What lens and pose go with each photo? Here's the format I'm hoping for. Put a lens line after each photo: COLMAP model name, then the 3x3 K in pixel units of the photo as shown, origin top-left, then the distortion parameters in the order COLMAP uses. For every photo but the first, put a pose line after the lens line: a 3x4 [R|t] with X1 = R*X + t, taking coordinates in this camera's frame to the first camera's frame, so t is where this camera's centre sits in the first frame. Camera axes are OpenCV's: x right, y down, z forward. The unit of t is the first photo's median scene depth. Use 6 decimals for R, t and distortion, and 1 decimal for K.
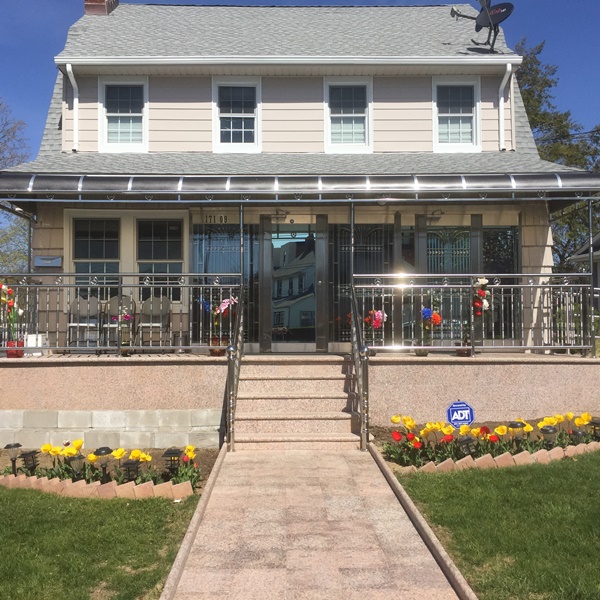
lens RADIAL K [[693.1, 0, 321.1], [0, 693.1, 298.9], [0, 0, 1]] dist [0.052196, 0.022395]
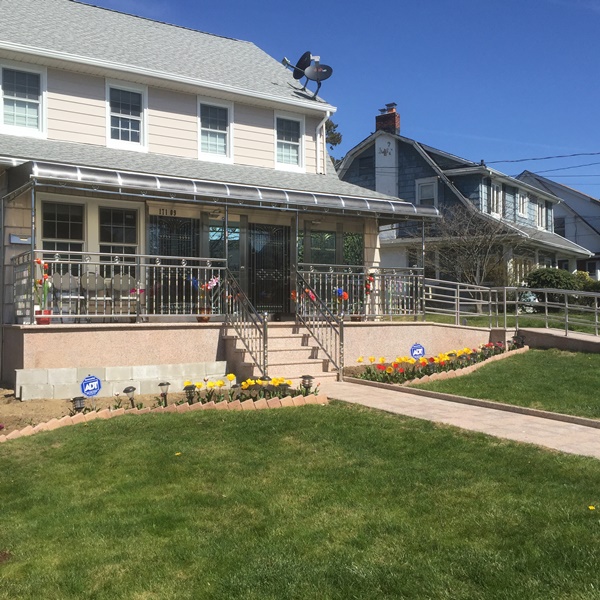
lens RADIAL K [[693.1, 0, 321.1], [0, 693.1, 298.9], [0, 0, 1]] dist [0.052196, 0.022395]
pose [[0.835225, 0.010084, 0.549815, -0.581135], [-0.021382, 0.999671, 0.014147, 0.013961], [-0.549492, -0.023572, 0.835167, -0.165048]]
